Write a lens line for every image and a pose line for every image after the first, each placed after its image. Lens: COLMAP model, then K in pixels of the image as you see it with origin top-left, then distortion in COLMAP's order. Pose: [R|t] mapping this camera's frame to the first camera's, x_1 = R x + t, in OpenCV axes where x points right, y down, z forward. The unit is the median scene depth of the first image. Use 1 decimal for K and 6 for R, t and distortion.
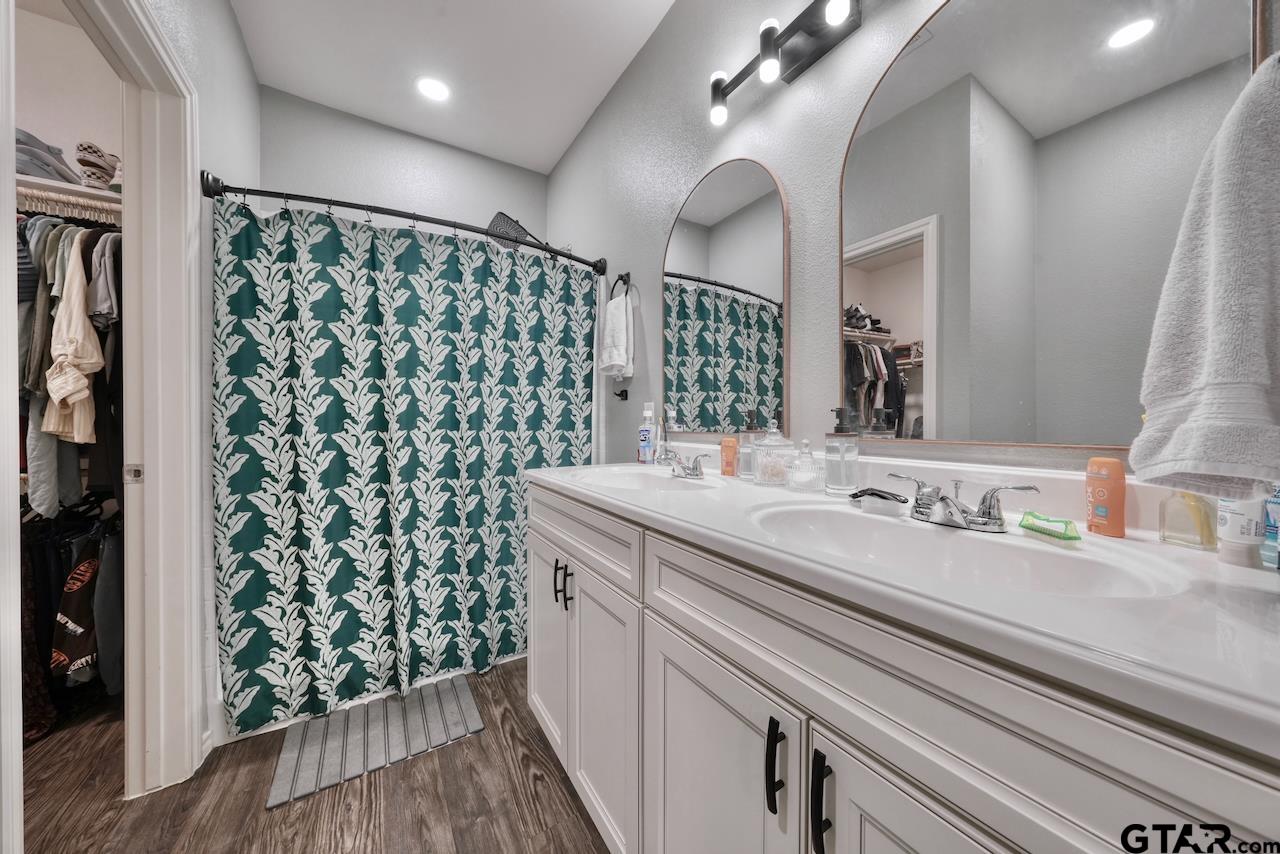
lens RADIAL K [[436.2, 0, 639.7], [0, 436.2, 425.7], [0, 0, 1]] dist [-0.002223, -0.000194]
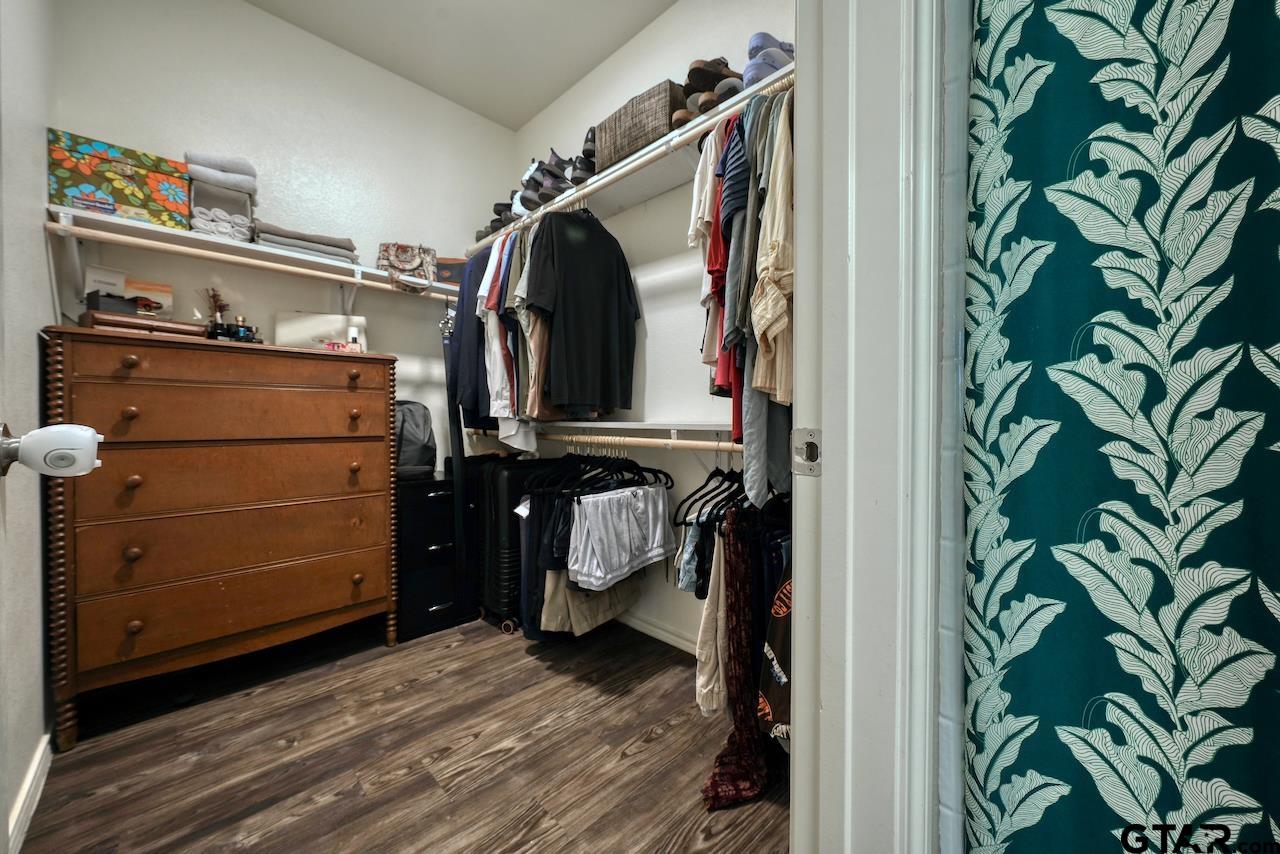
lens RADIAL K [[502.3, 0, 641.9], [0, 502.3, 424.8], [0, 0, 1]] dist [0.002544, 0.000081]
pose [[0.263309, 0.014123, -0.964608, -0.618520], [-0.006042, 0.999897, 0.012990, 0.065255], [0.964693, 0.002408, 0.263367, 0.602374]]
